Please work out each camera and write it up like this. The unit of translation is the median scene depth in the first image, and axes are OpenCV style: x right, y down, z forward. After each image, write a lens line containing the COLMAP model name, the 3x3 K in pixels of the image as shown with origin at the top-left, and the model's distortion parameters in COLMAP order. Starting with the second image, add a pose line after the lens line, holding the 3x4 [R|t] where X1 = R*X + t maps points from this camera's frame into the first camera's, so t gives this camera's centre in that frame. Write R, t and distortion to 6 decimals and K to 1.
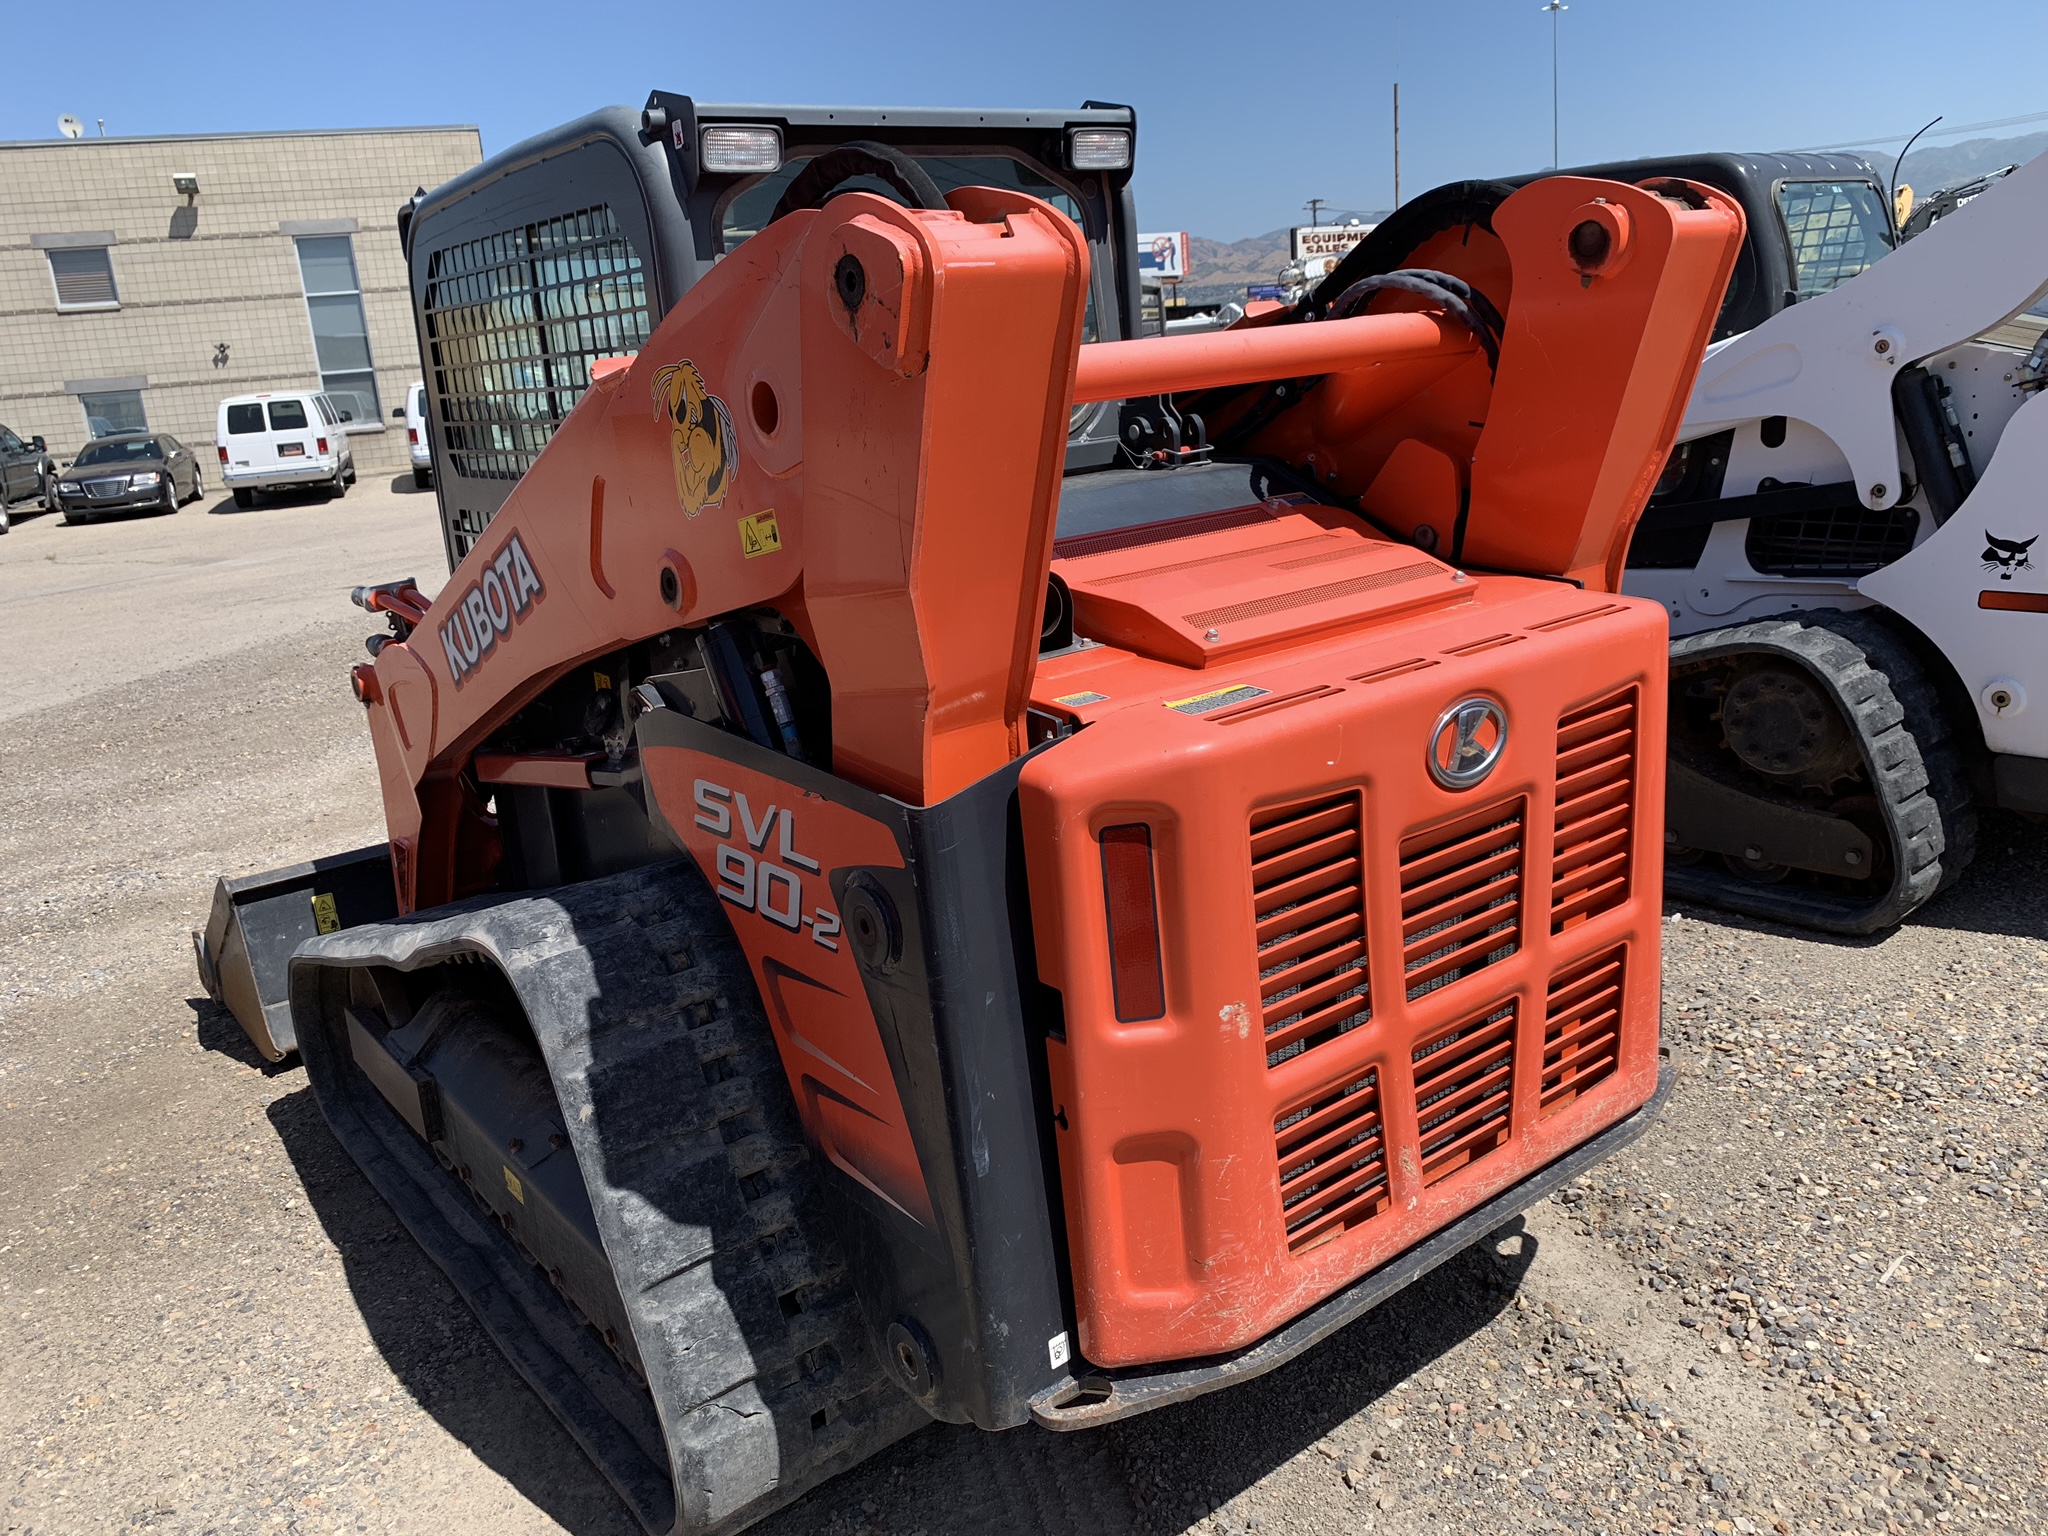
lens RADIAL K [[1583.9, 0, 1006.5], [0, 1583.9, 756.1], [0, 0, 1]] dist [0.116210, -0.220539]
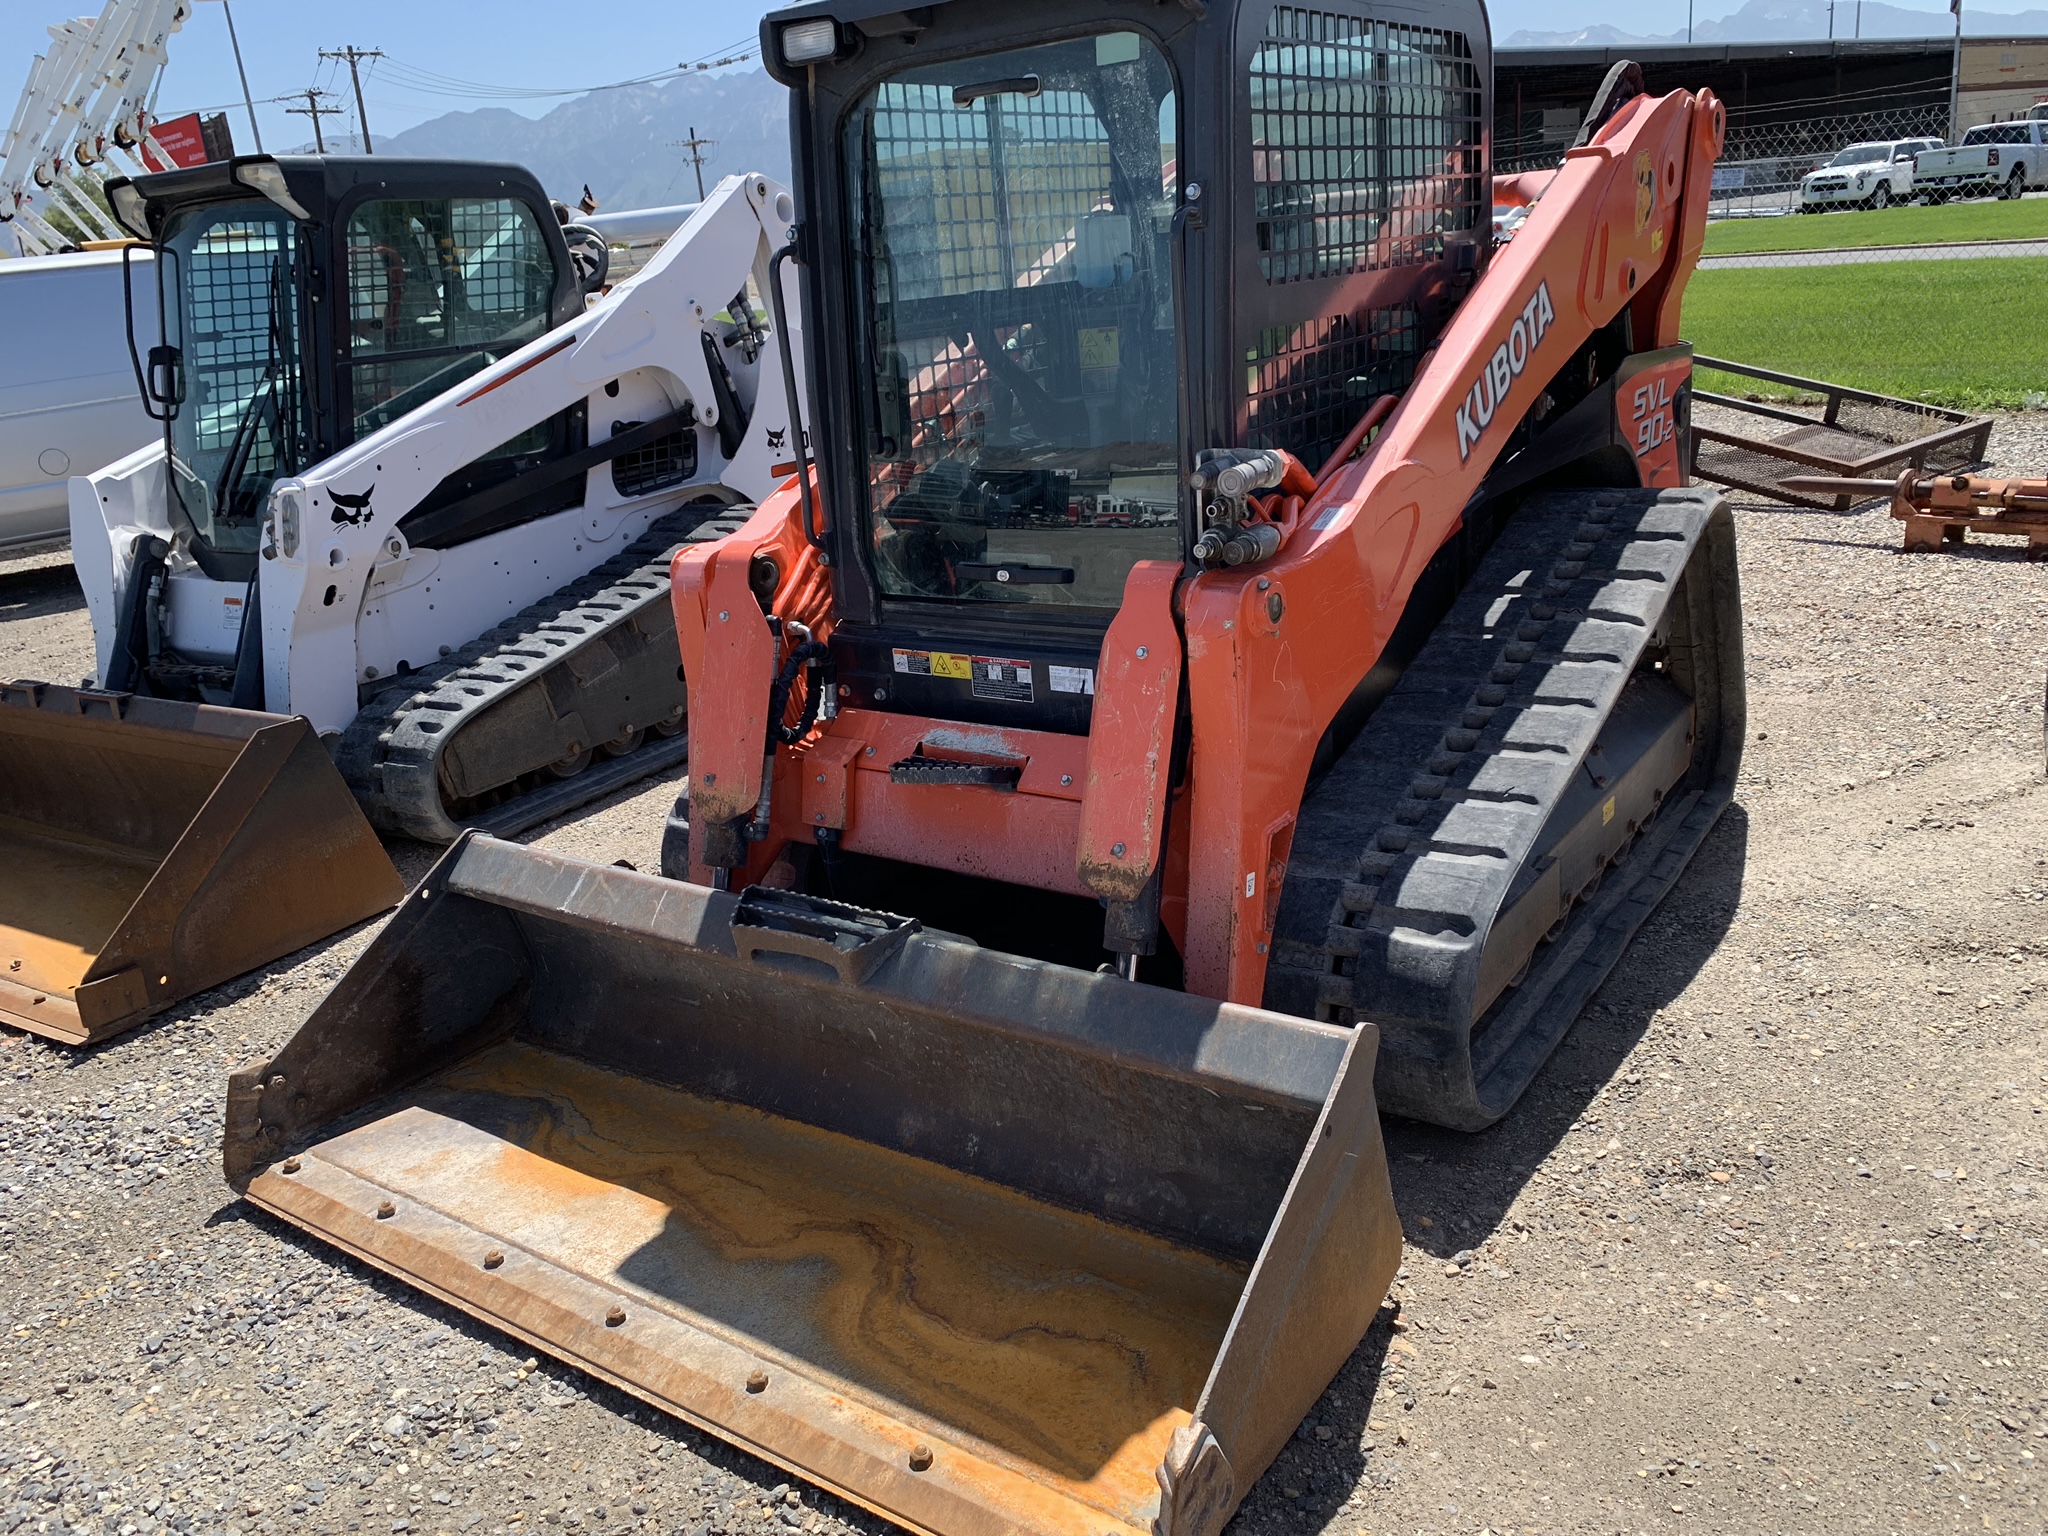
lens RADIAL K [[1583.9, 0, 1006.5], [0, 1583.9, 756.1], [0, 0, 1]] dist [0.116210, -0.220539]
pose [[-0.274185, -0.188280, 0.943066, -1.349190], [0.349461, 0.894101, 0.280106, -0.282686], [-0.895935, 0.406366, -0.179353, 1.629242]]
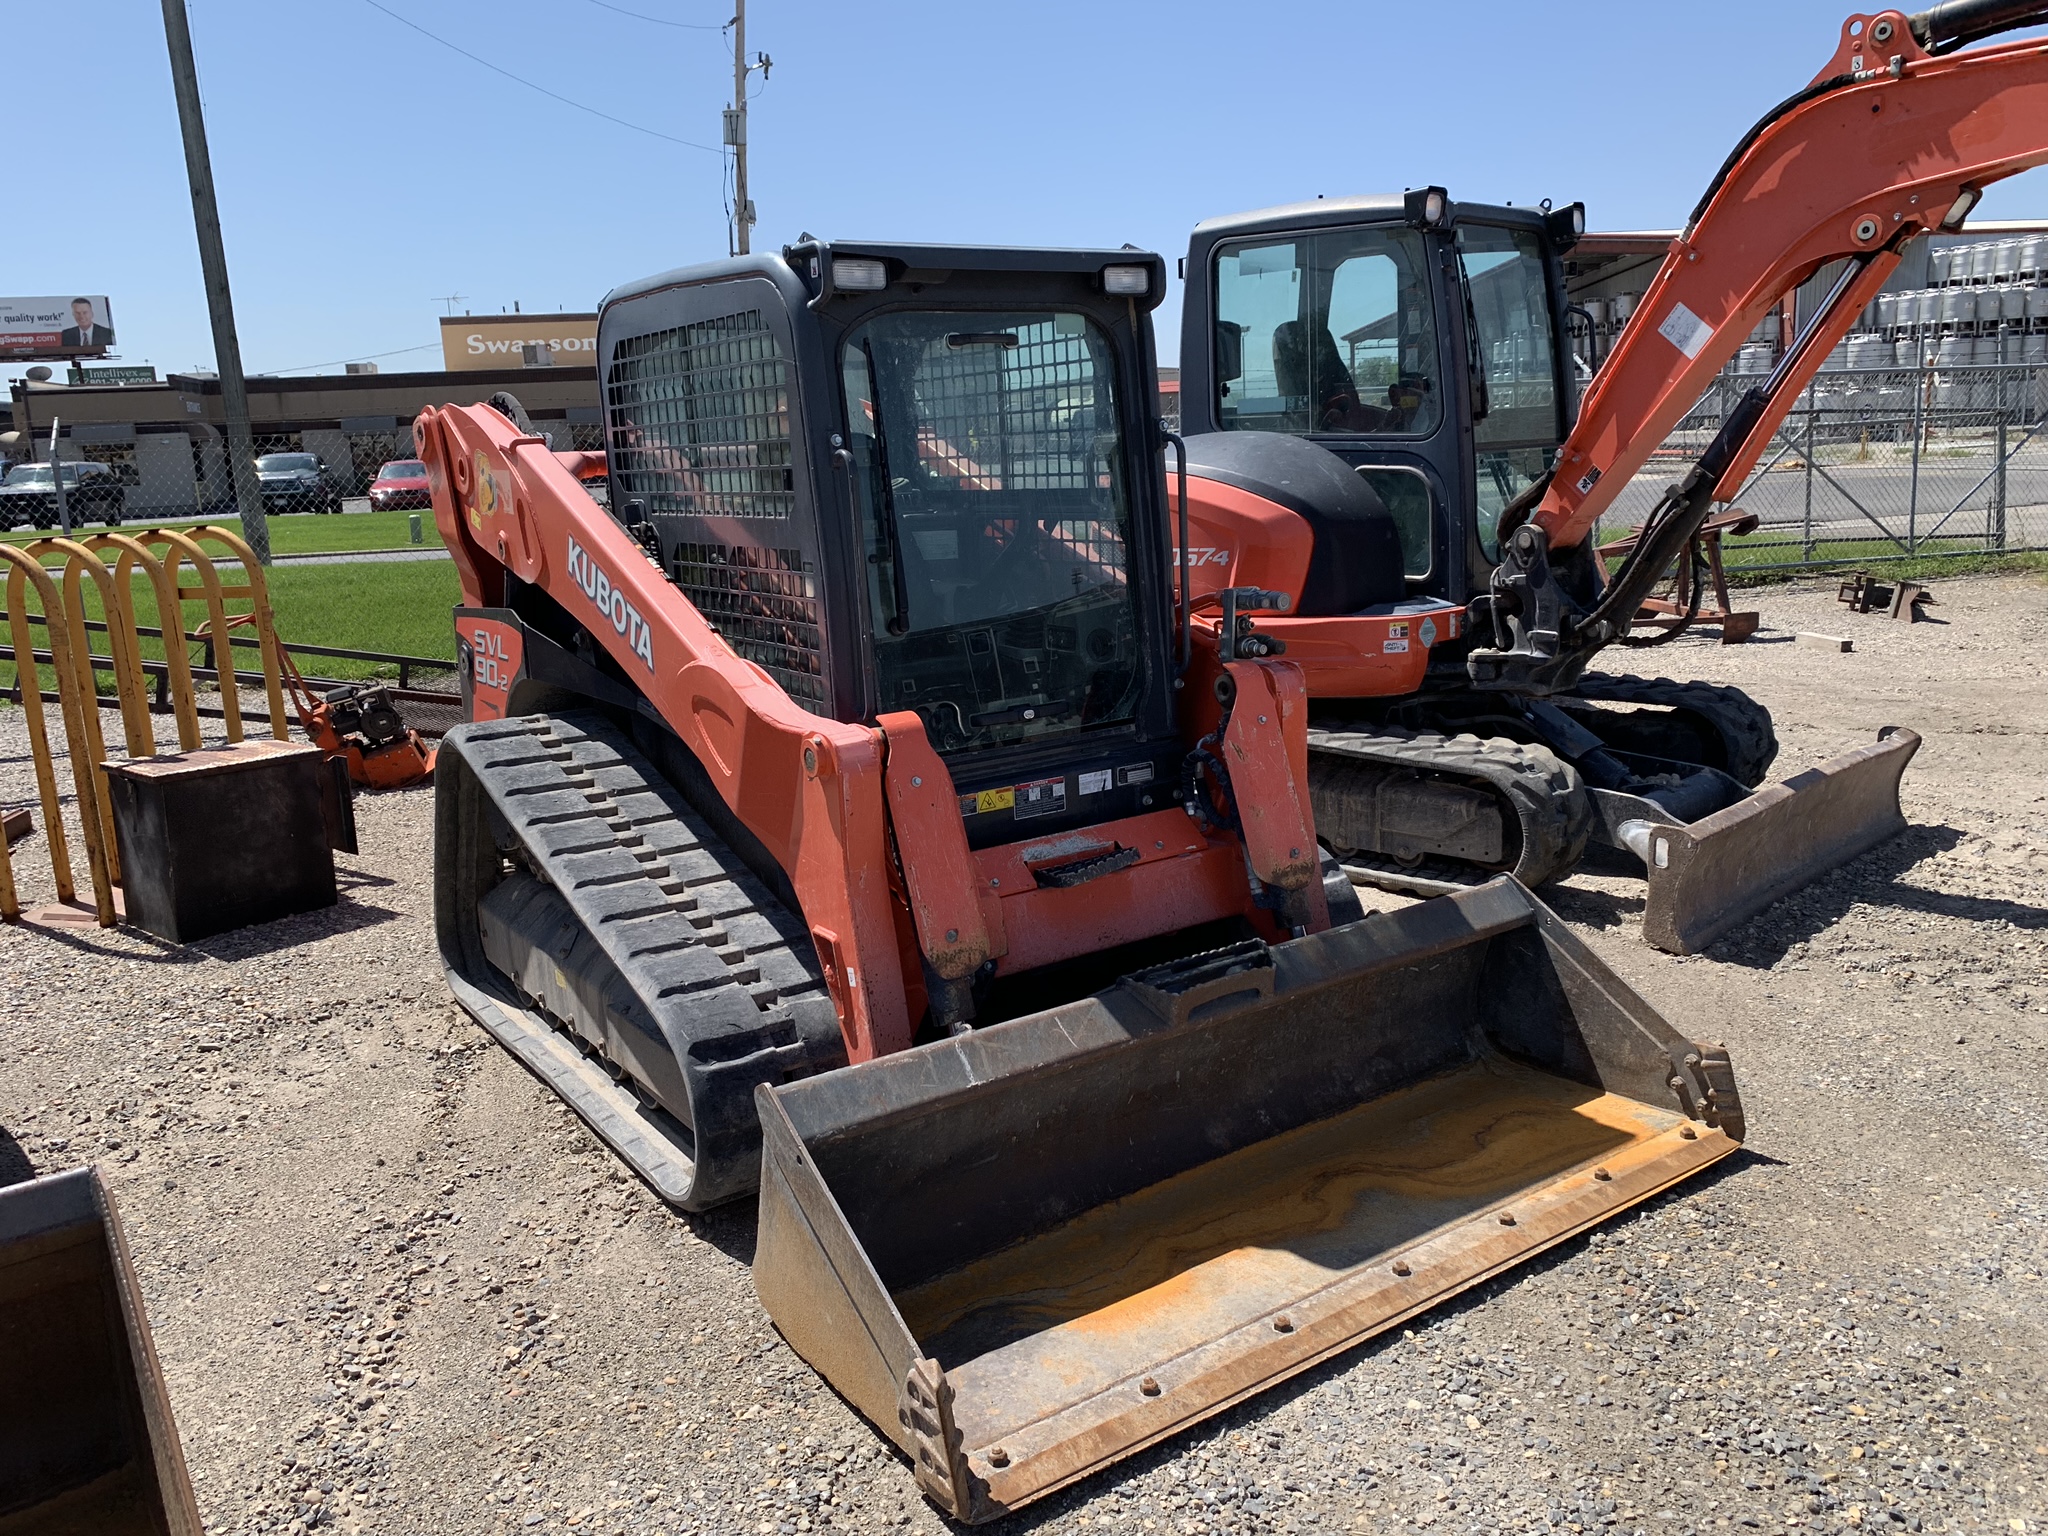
lens RADIAL K [[1588.0, 0, 1016.0], [0, 1588.0, 747.9], [0, 0, 1]] dist [0.020187, -0.003776]
pose [[-0.990815, 0.113535, 0.073458, -0.388365], [0.134059, 0.895920, 0.423504, -0.625341], [-0.017730, 0.429462, -0.902911, 2.591246]]
